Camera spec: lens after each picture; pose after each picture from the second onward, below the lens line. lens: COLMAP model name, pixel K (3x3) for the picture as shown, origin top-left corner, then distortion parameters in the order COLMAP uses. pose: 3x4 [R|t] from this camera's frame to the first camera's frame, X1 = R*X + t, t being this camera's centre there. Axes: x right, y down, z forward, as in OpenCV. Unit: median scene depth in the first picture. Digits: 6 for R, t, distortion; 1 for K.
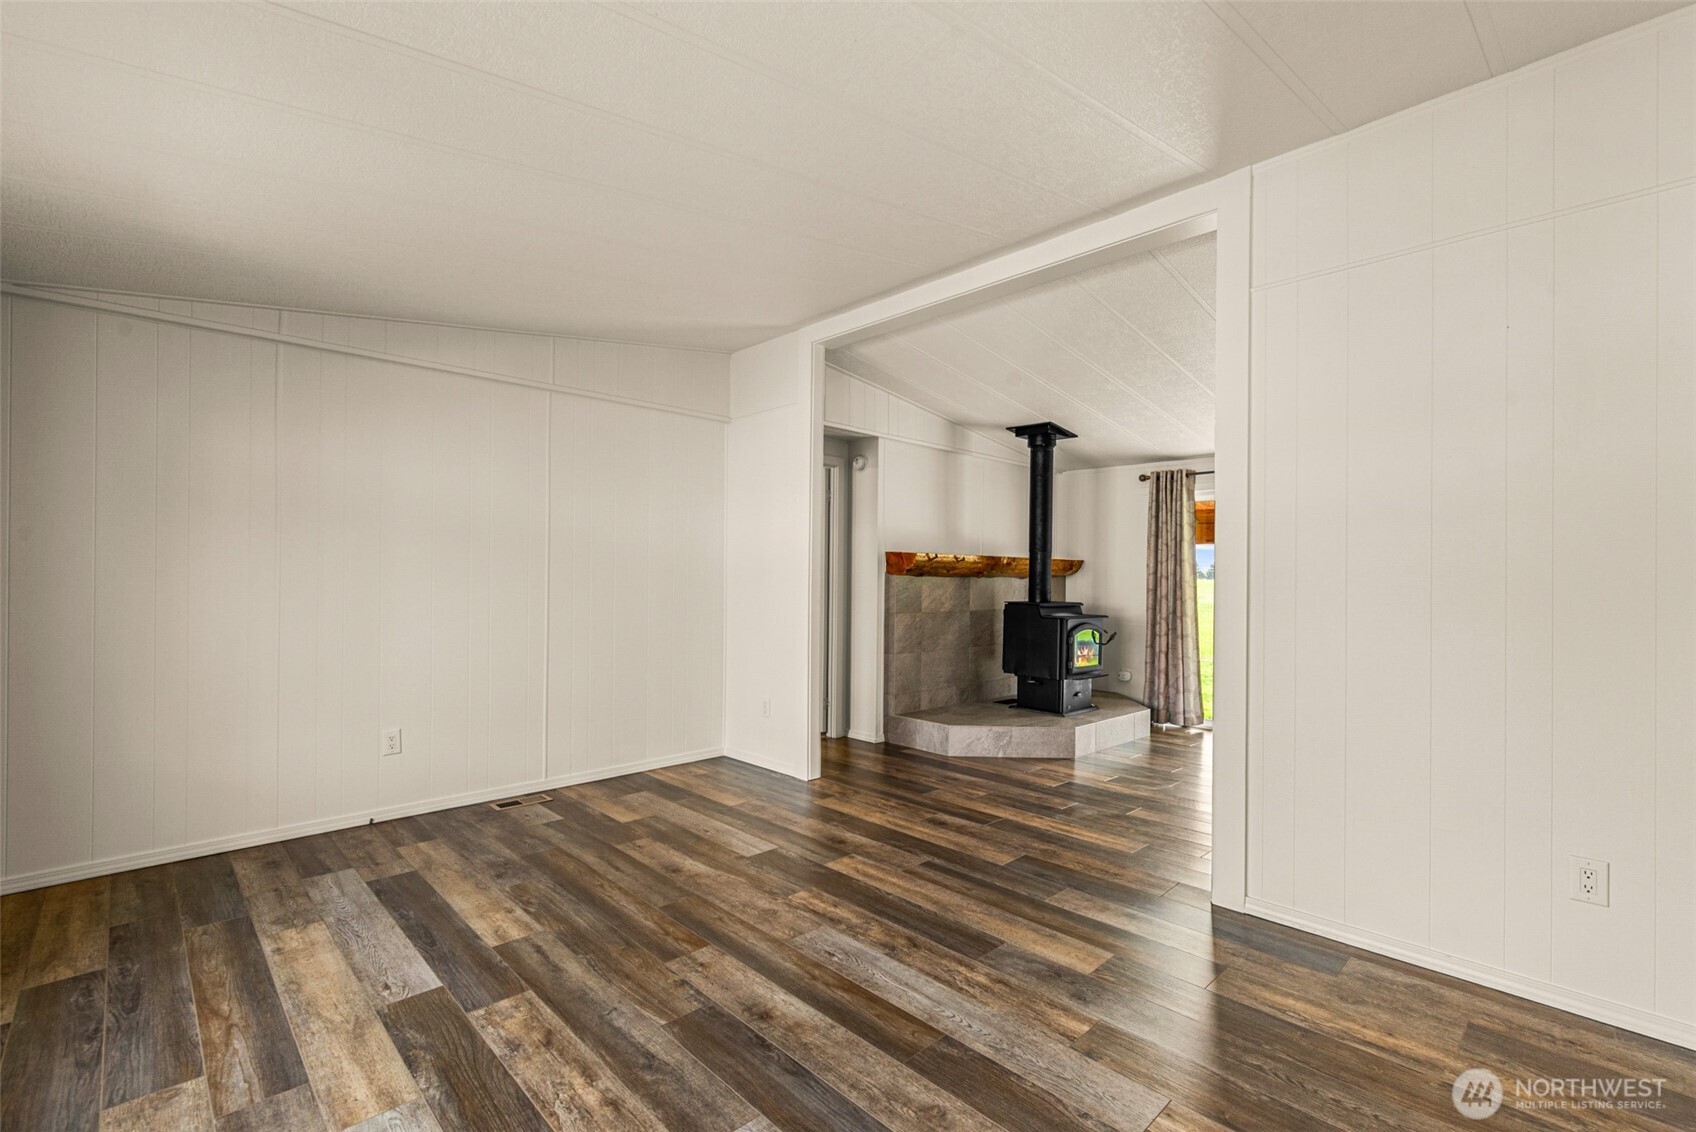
lens RADIAL K [[740.7, 0, 879.9], [0, 740.7, 587.4], [0, 0, 1]] dist [0.000991, 0.000329]
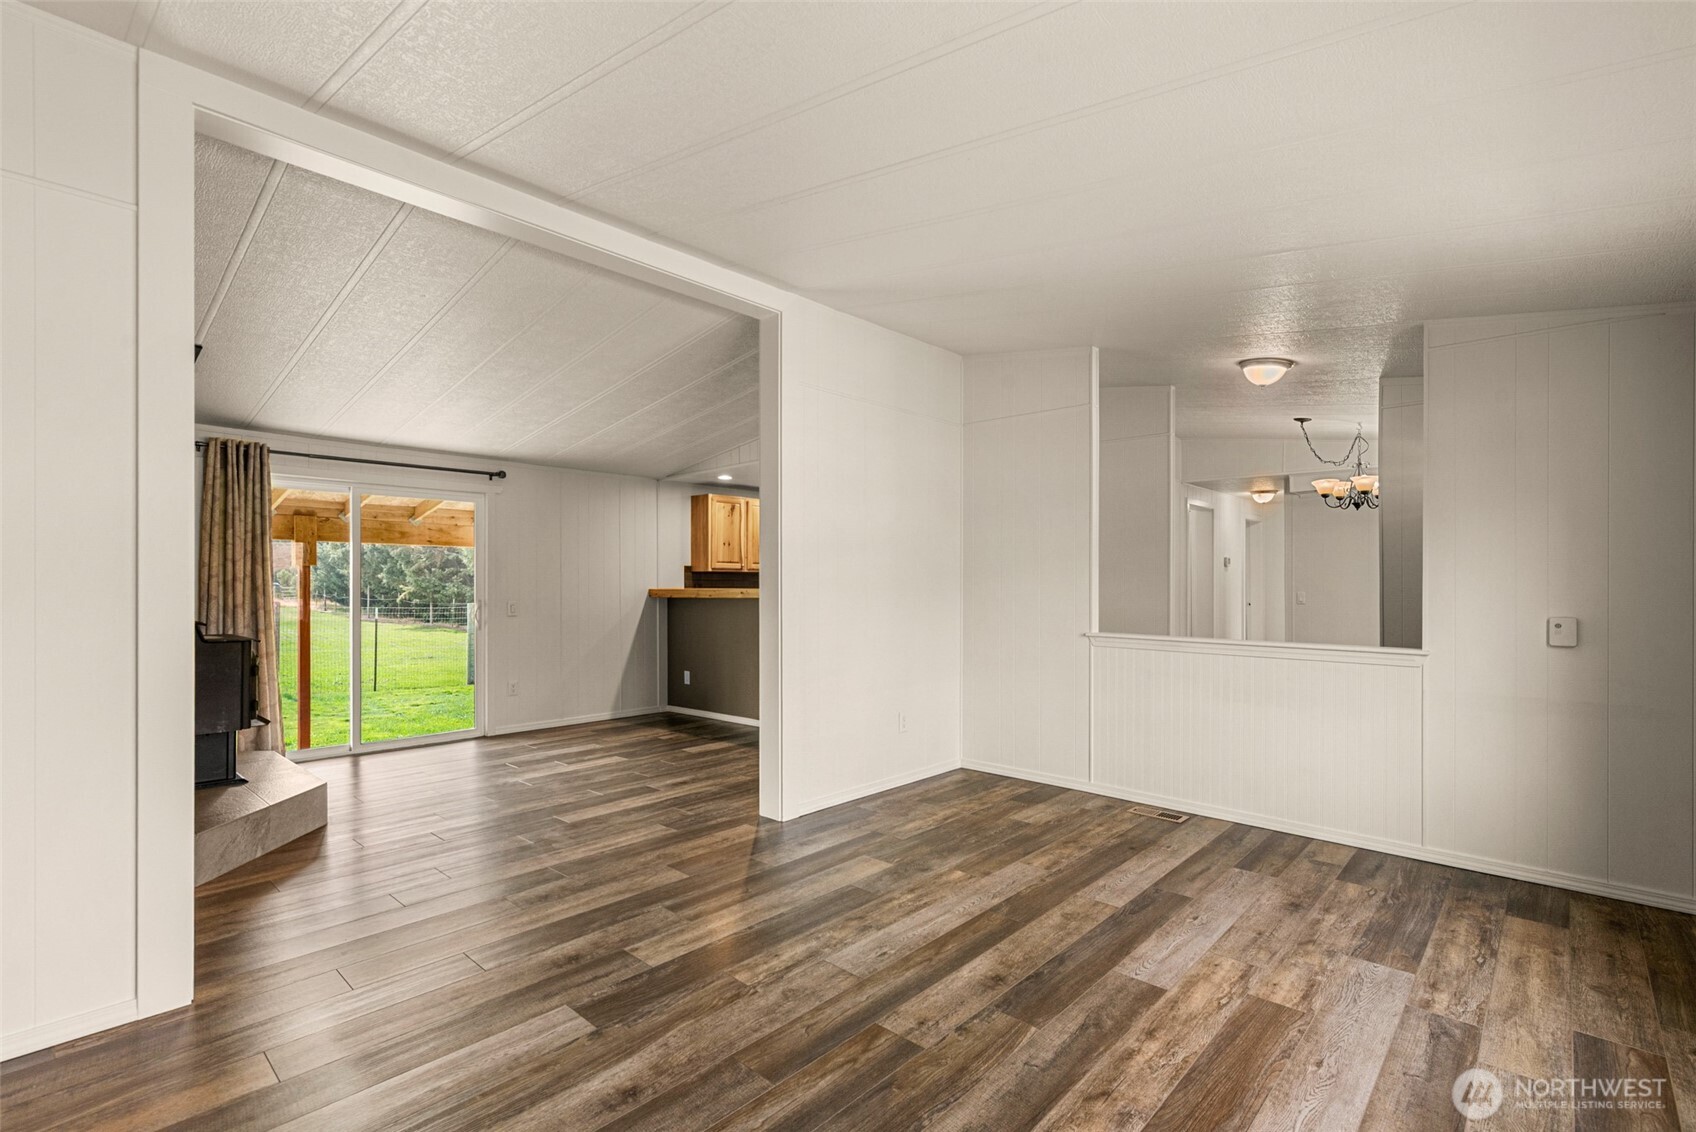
lens RADIAL K [[809.1, 0, 790.5], [0, 809.1, 572.5], [0, 0, 1]] dist [-0.001146, 0.000567]
pose [[-0.011391, 0.005694, 0.999919, -1.230464], [0.013860, 0.999889, -0.005536, -0.025721], [-0.999839, 0.013796, -0.011469, 1.182345]]
